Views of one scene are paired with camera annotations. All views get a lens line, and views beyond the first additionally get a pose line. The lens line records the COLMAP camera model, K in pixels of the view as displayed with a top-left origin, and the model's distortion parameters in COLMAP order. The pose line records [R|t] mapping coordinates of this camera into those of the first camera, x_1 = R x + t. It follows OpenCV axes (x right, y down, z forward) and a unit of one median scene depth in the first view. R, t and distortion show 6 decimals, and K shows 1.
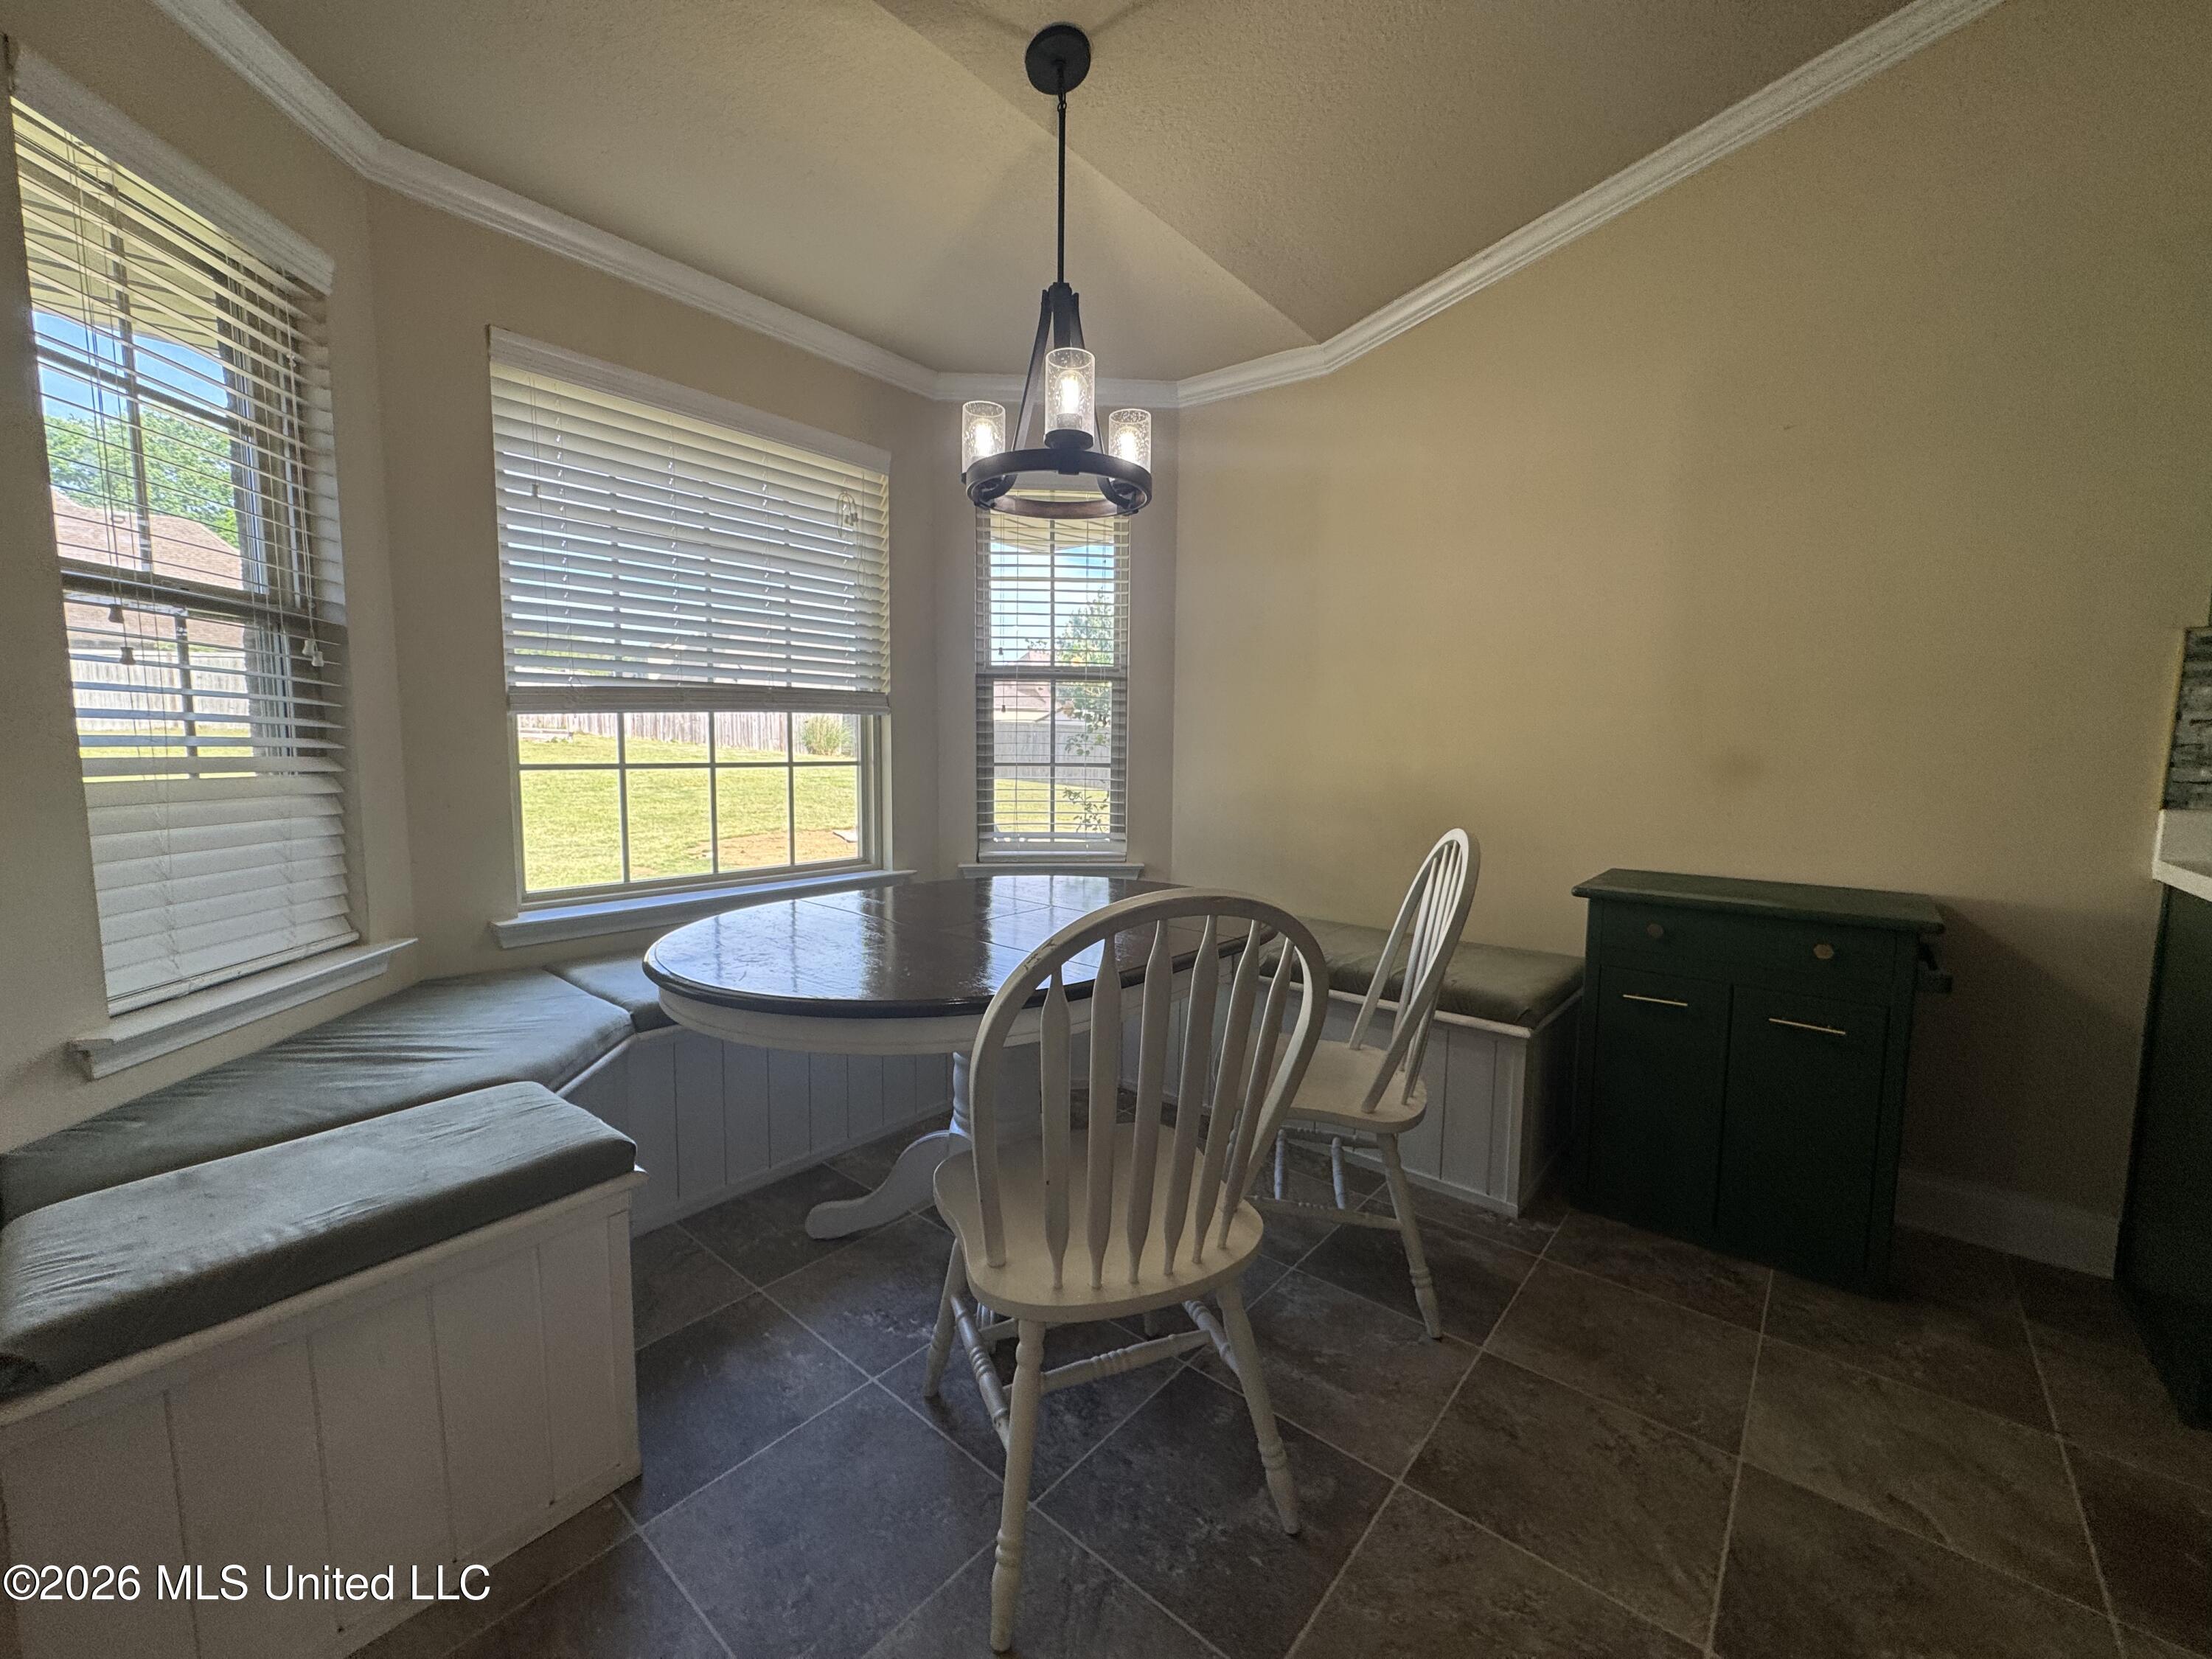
lens RADIAL K [[883.5, 0, 1120.6], [0, 883.5, 828.3], [0, 0, 1]] dist [-0.001262, 0.001378]
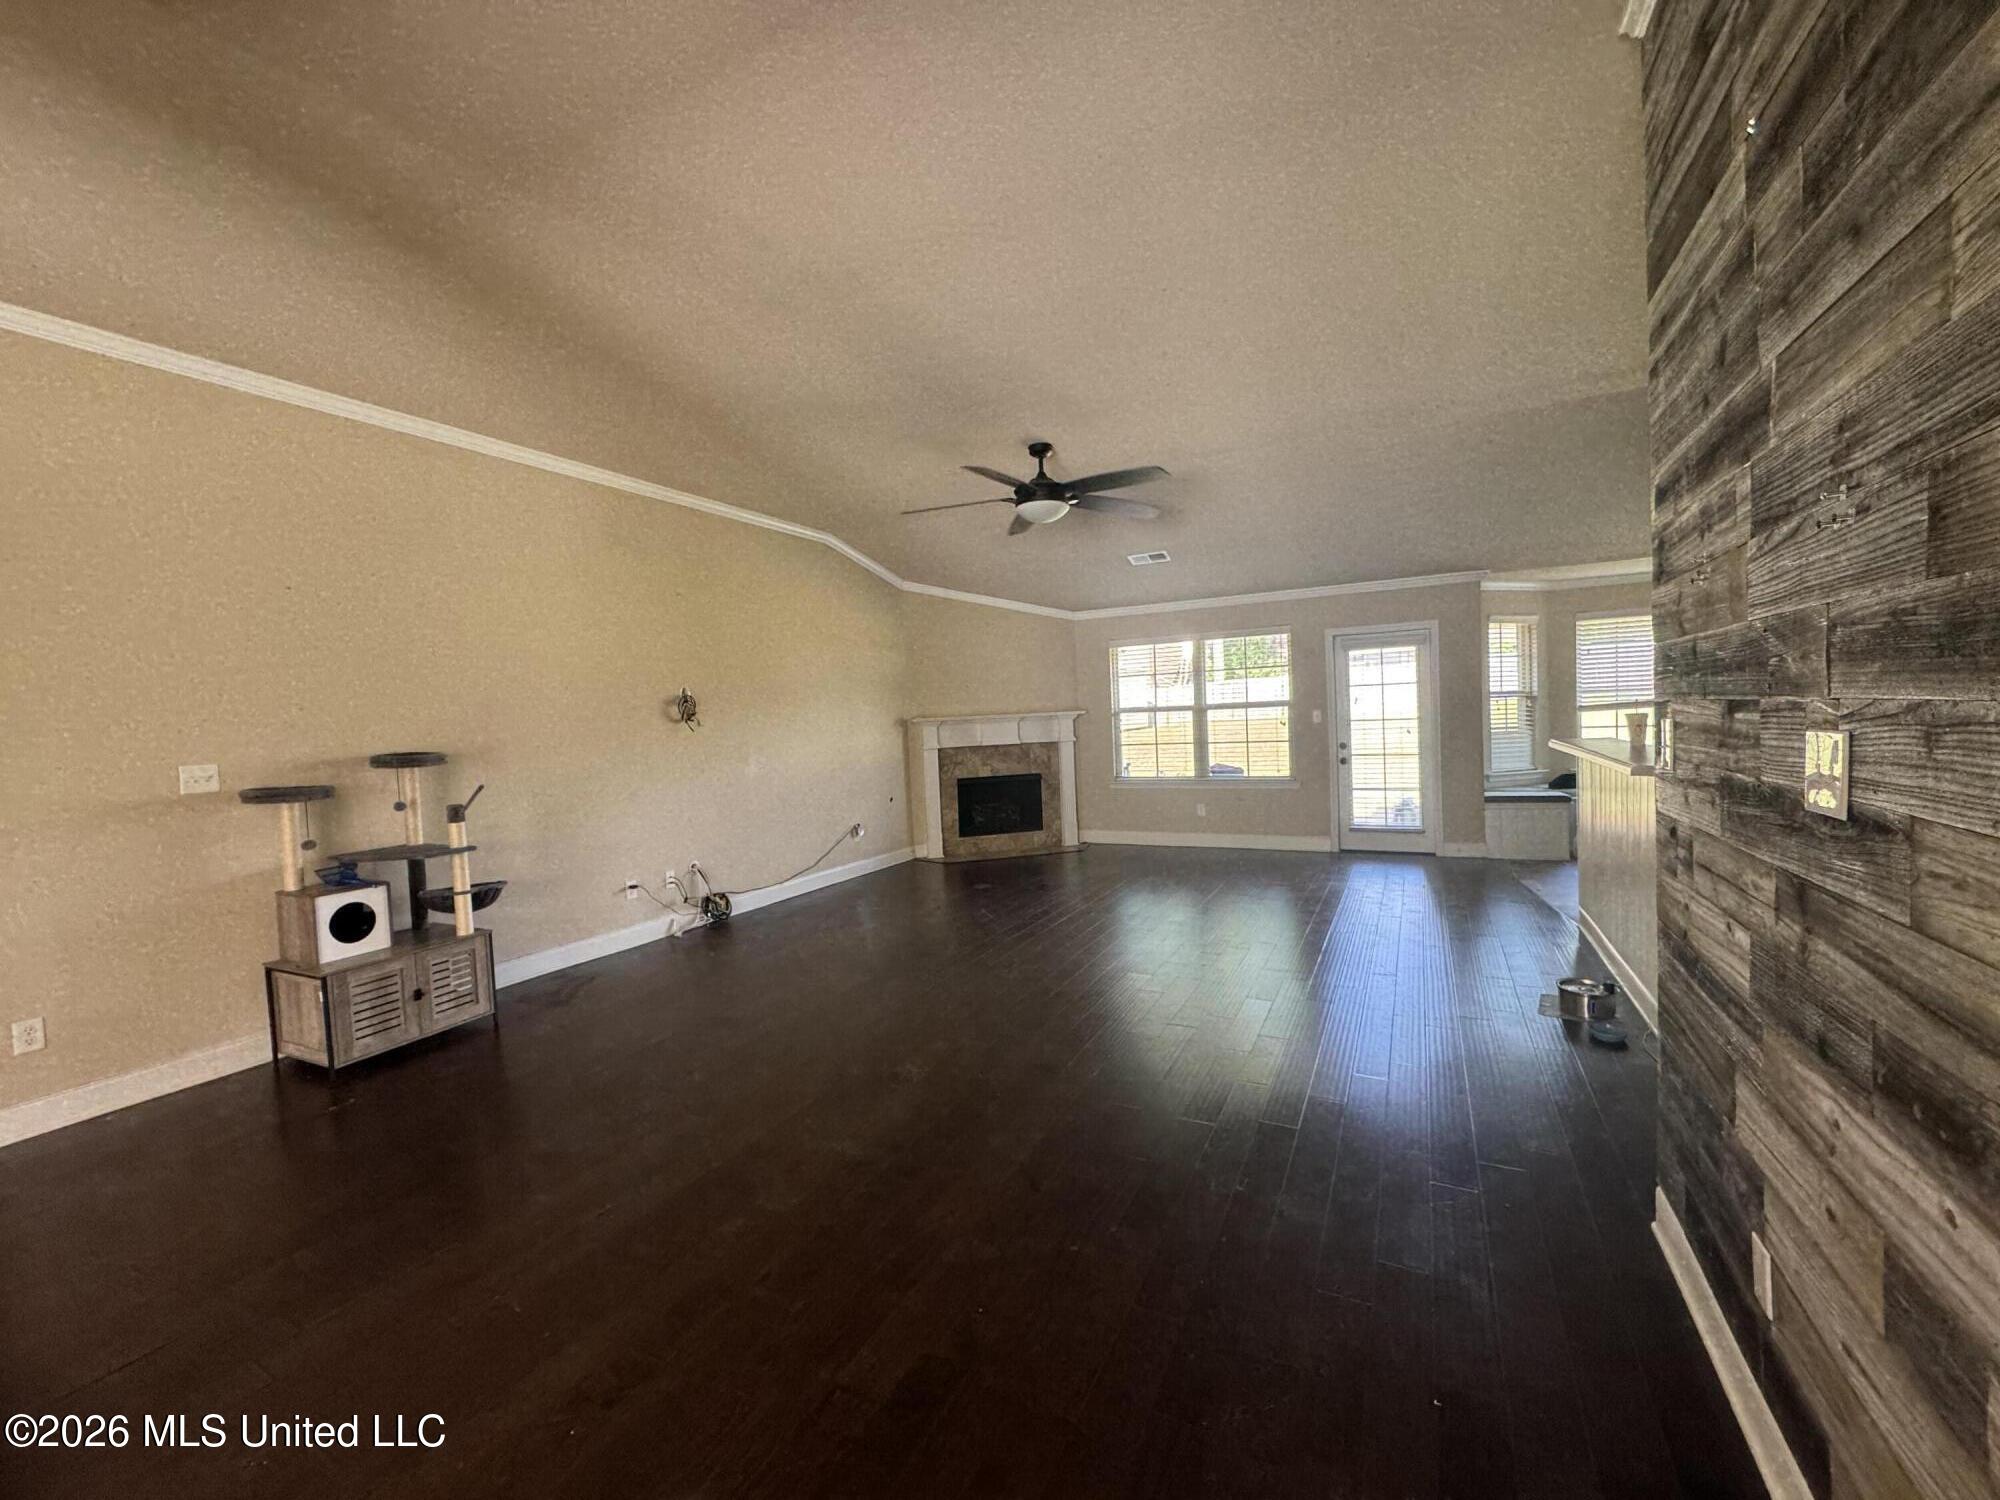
lens RADIAL K [[798.8, 0, 1003.5], [0, 798.8, 748.1], [0, 0, 1]] dist [-0.001262, 0.001378]
pose [[0.212228, 0.015115, -0.977103, 1.826707], [-0.058230, 0.998299, 0.002795, 0.130867], [0.975484, 0.056304, 0.212747, -1.805545]]
